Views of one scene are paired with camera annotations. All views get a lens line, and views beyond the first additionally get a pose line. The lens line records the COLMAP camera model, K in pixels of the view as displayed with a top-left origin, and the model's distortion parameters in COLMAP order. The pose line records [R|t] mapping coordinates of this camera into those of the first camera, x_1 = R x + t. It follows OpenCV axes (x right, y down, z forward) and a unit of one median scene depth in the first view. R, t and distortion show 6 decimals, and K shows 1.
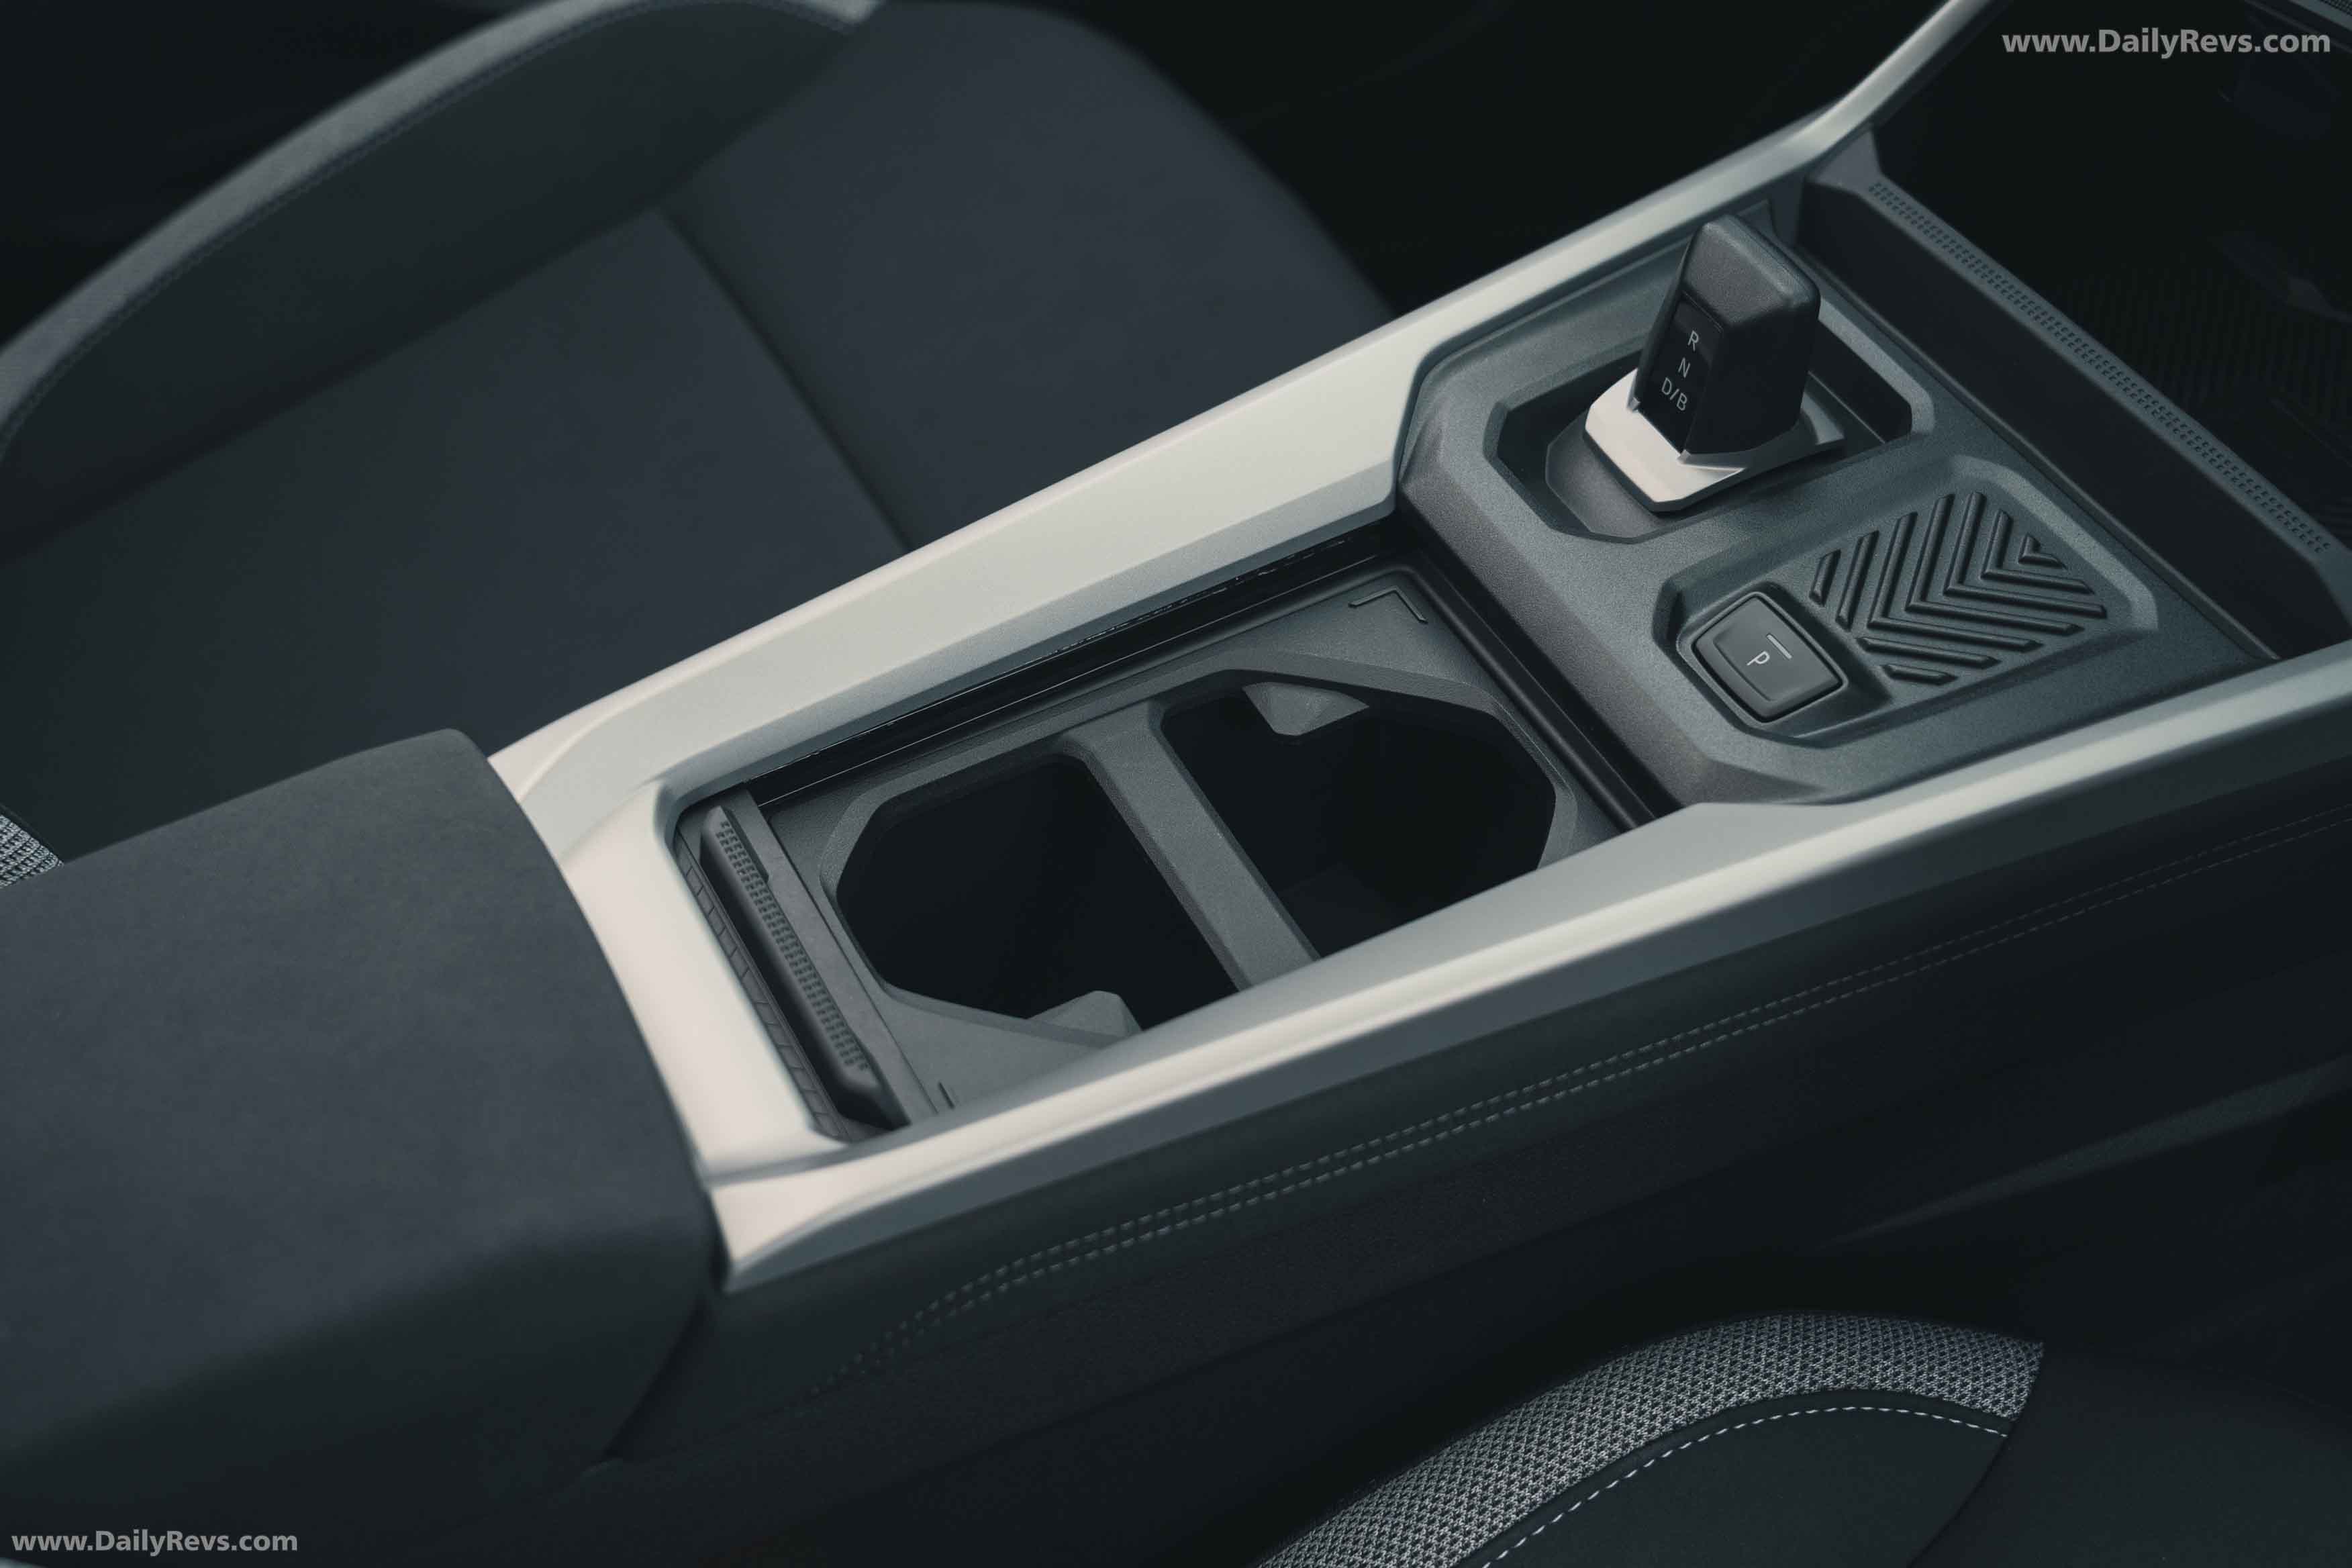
lens RADIAL K [[2900.3, 0, 1186.1], [0, 2900.3, 779.7], [0, 0, 1]] dist [0.020418, 0.000000]
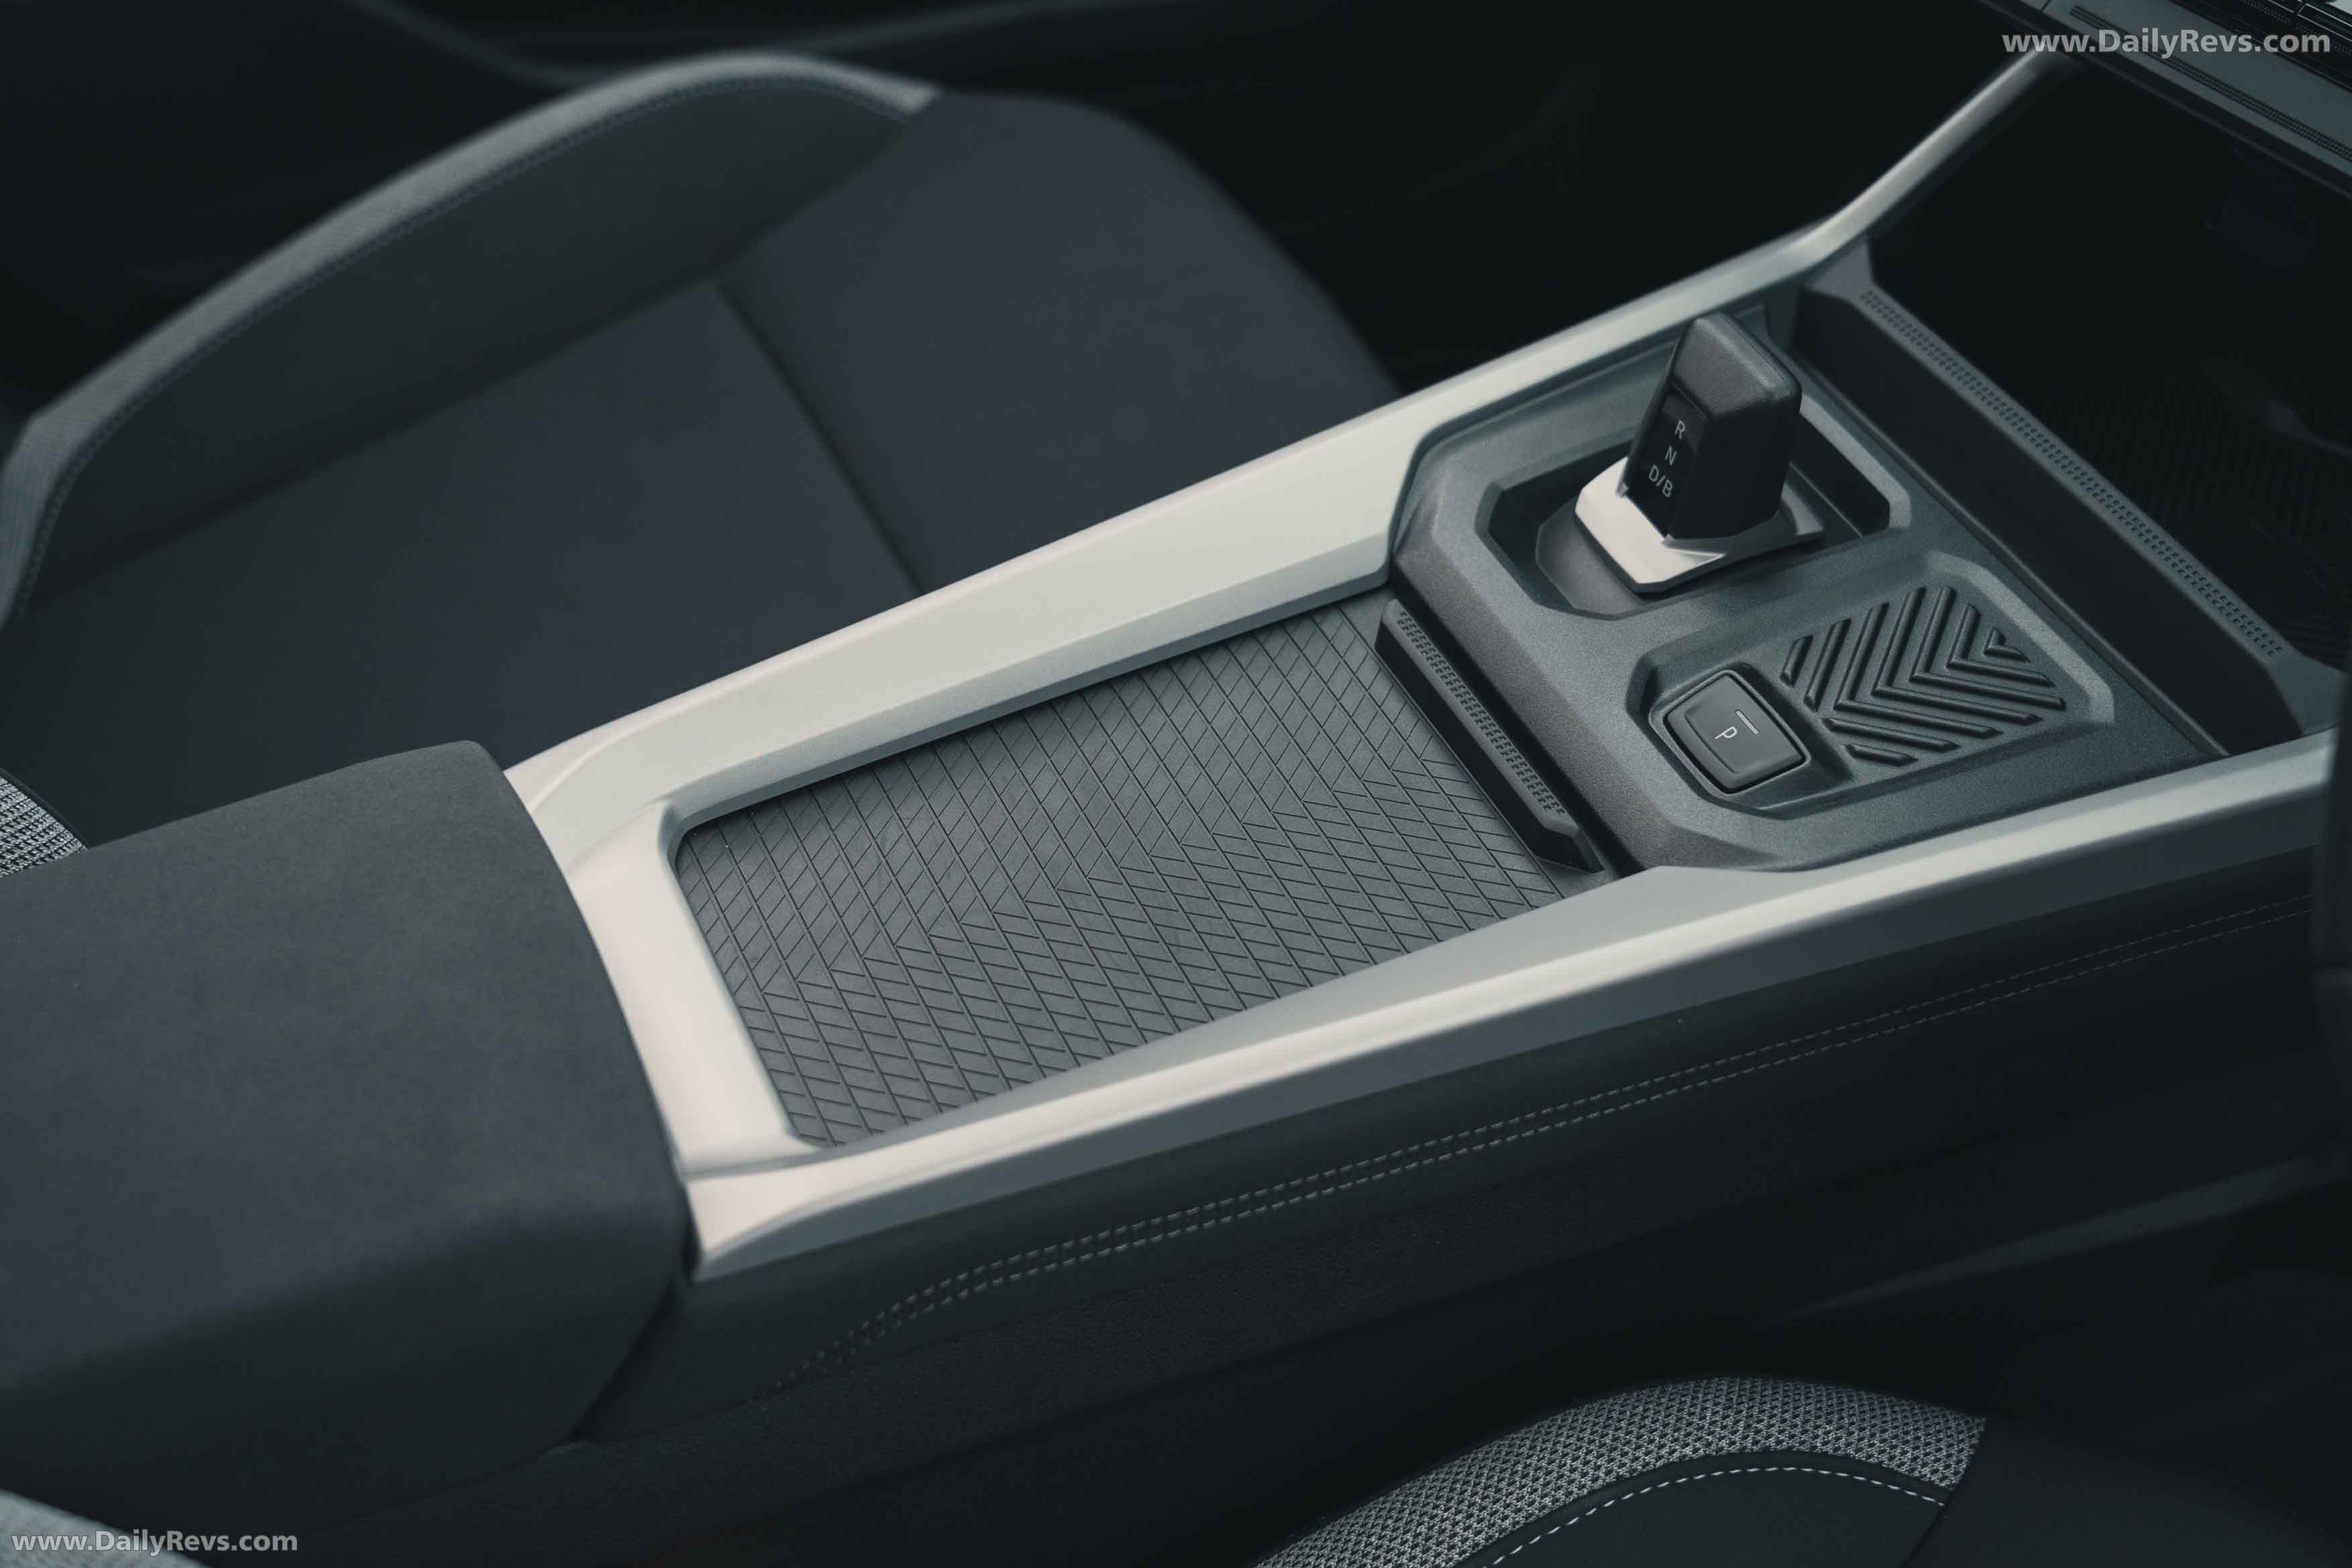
lens RADIAL K [[2900.3, 0, 1190.9], [0, 2900.3, 779.8], [0, 0, 1]] dist [0.020418, 0.000000]
pose [[0.998783, 0.046091, -0.017530, 0.024130], [-0.046809, 0.997975, -0.043057, 0.027941], [0.015510, 0.043826, 0.998919, -0.038461]]
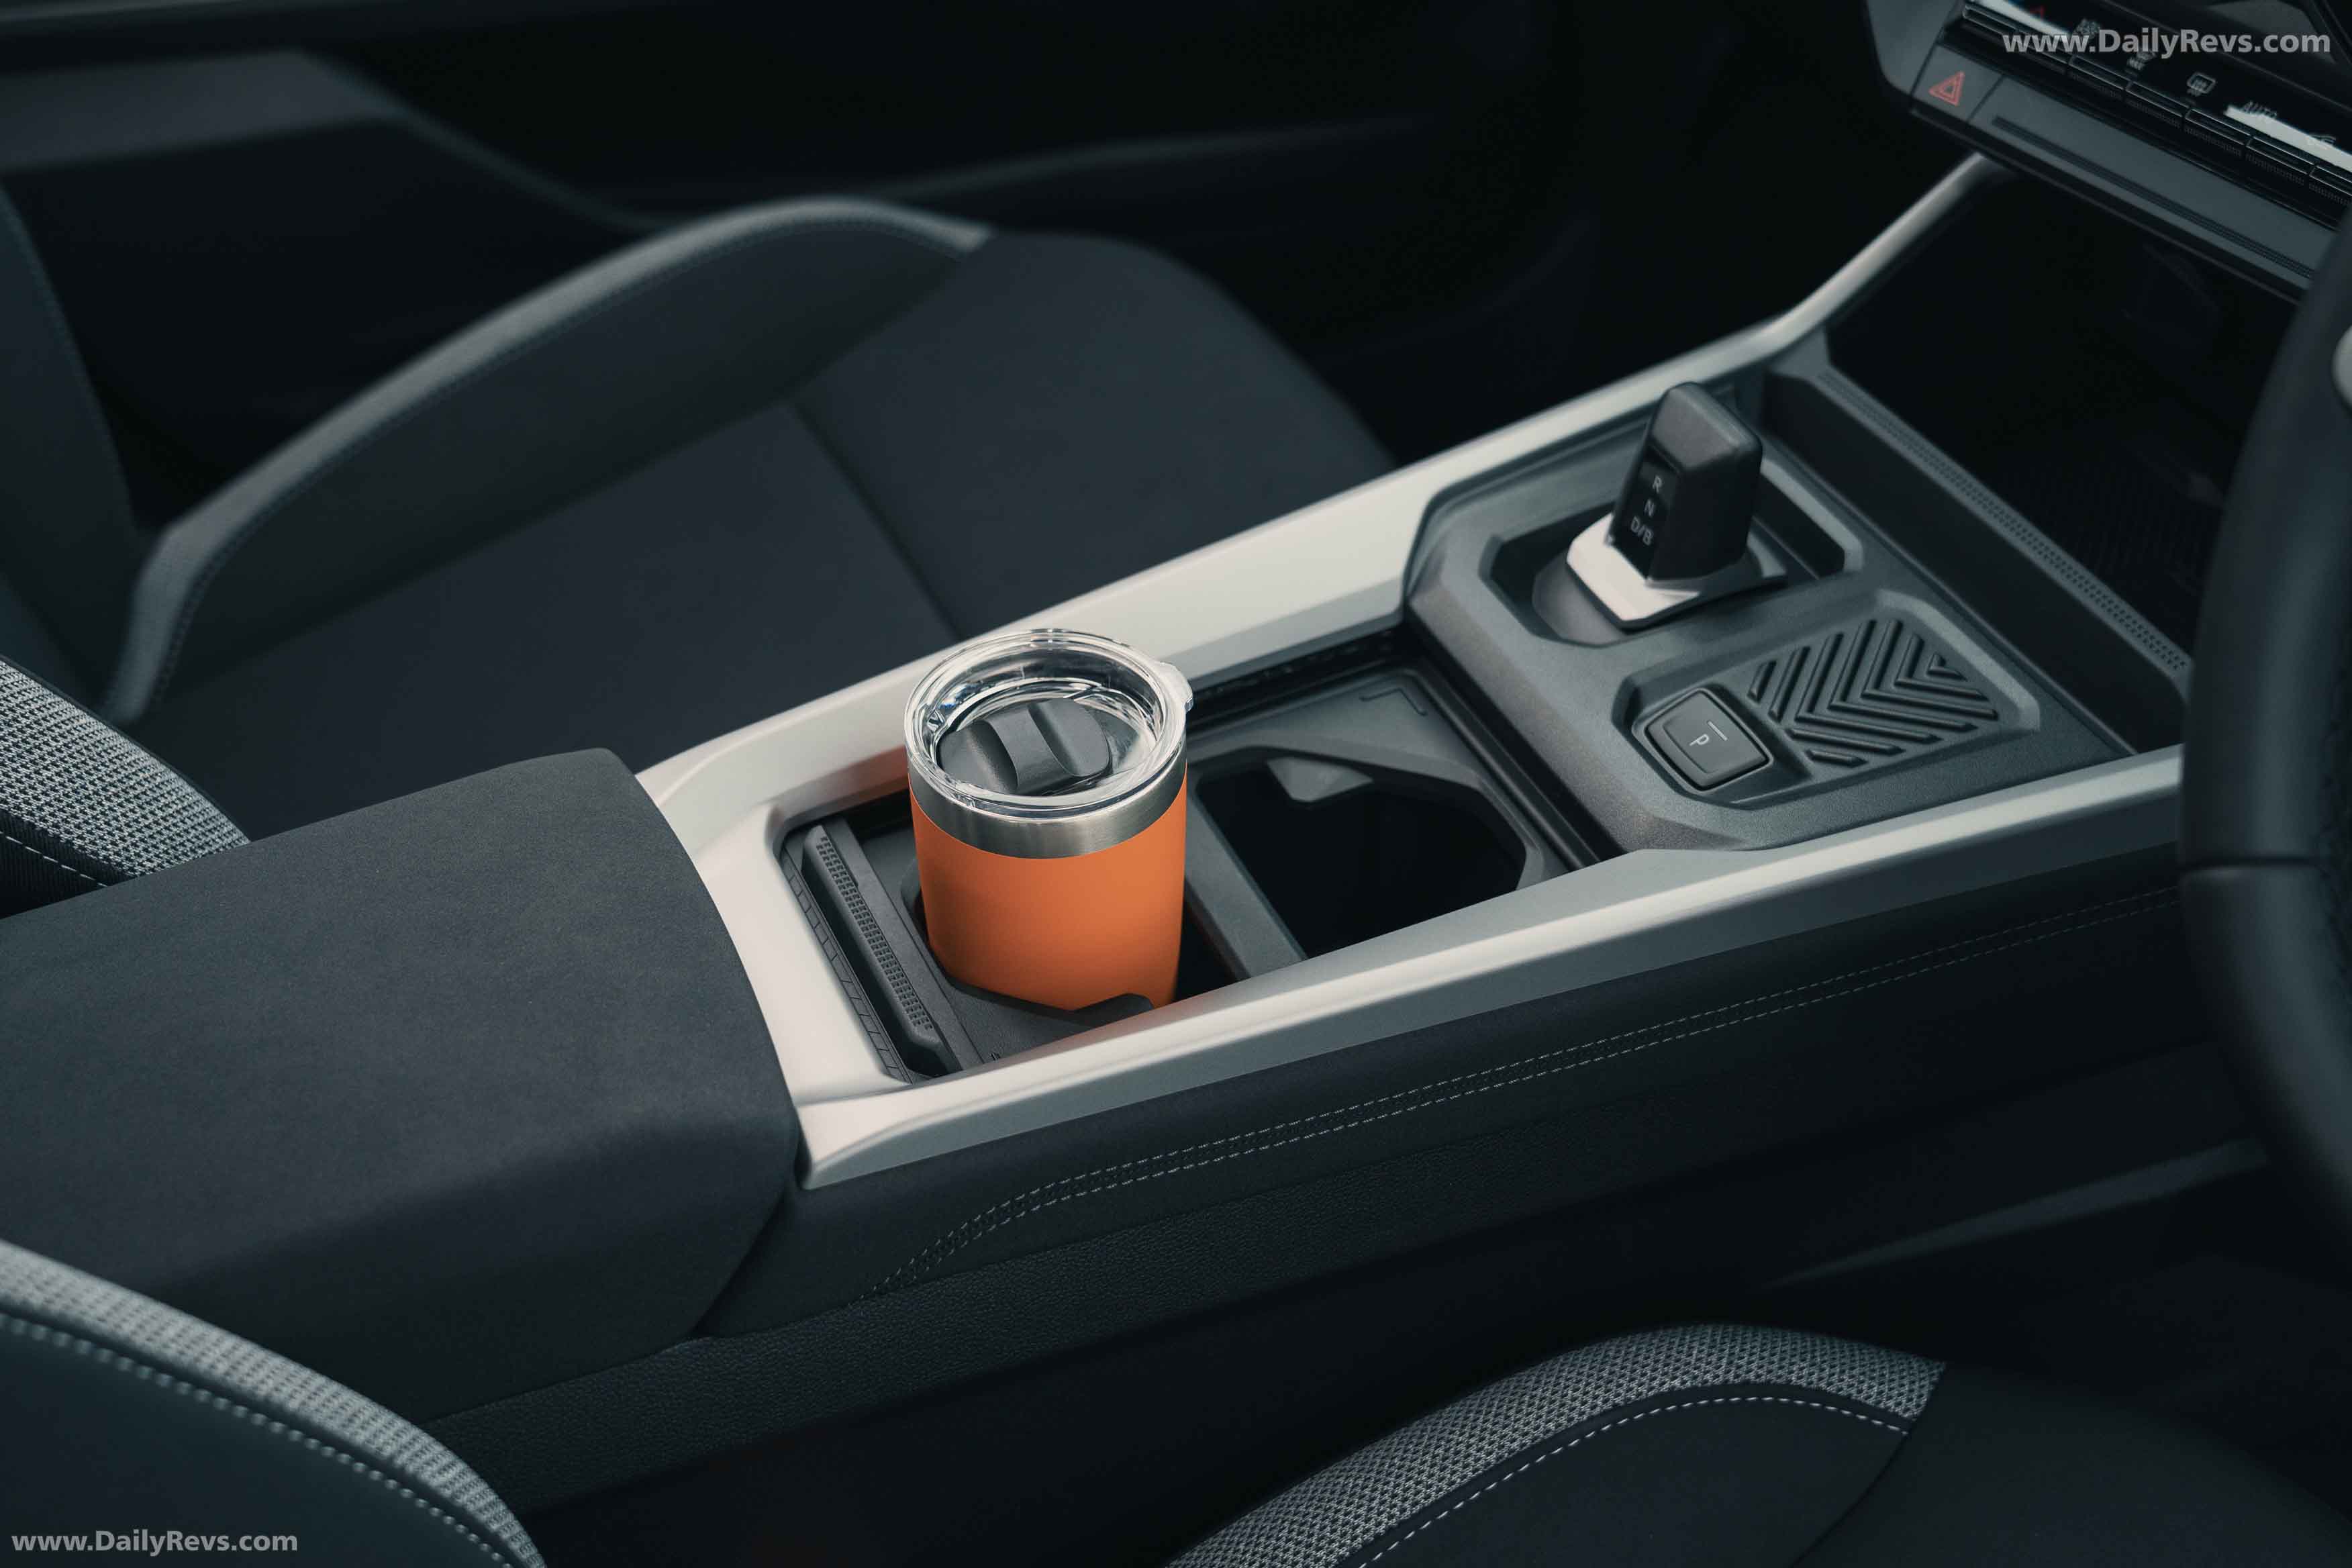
lens RADIAL K [[2900.3, 0, 1177.3], [0, 2900.3, 777.6], [0, 0, 1]] dist [0.020418, 0.000000]
pose [[0.998622, 0.040401, -0.033483, 0.023983], [-0.043897, 0.992821, -0.111265, 0.111518], [0.028747, 0.112582, 0.993227, -0.175616]]
